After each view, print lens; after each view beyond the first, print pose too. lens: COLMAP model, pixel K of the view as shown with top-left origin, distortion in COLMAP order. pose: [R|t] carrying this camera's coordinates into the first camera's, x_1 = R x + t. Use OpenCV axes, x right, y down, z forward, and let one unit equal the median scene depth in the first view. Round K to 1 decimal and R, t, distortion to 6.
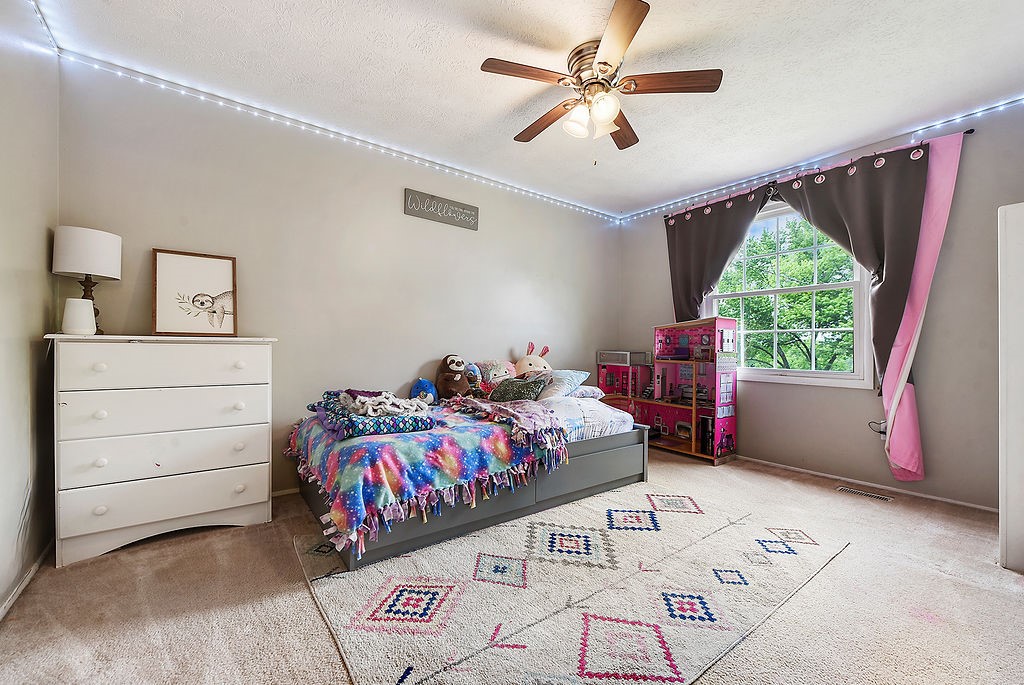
lens RADIAL K [[411.3, 0, 509.4], [0, 411.3, 348.0], [0, 0, 1]] dist [-0.002162, -0.000247]
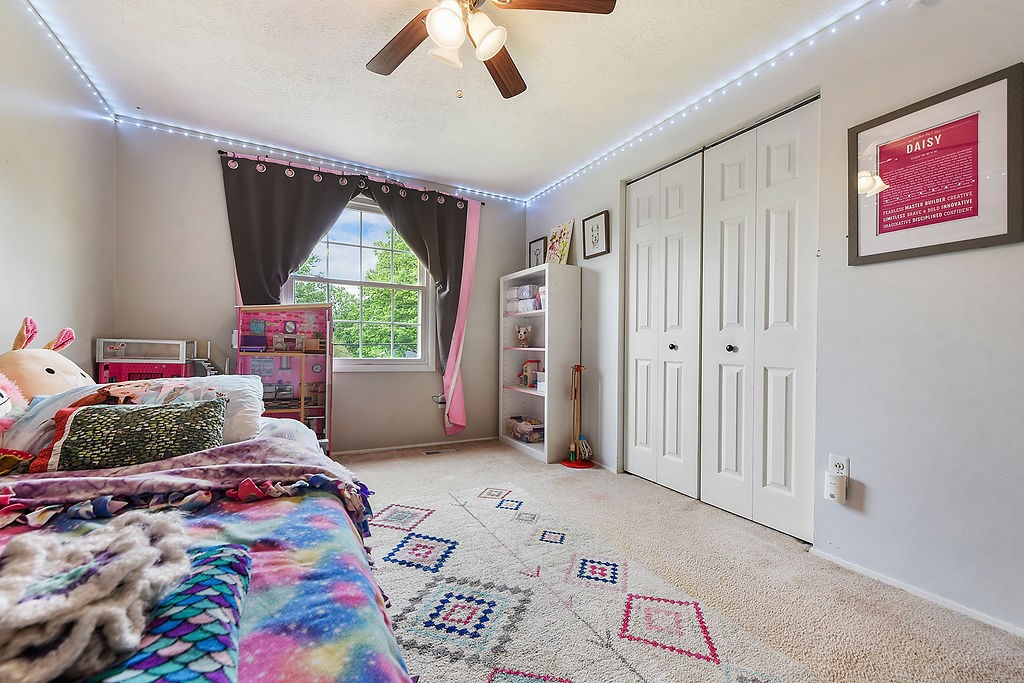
lens RADIAL K [[411.3, 0, 509.4], [0, 411.3, 347.0], [0, 0, 1]] dist [-0.002162, -0.000247]
pose [[0.145609, -0.010153, 0.989290, -0.444600], [-0.019280, 0.999728, 0.013098, 0.000764], [-0.989154, -0.020981, 0.145374, 0.672740]]
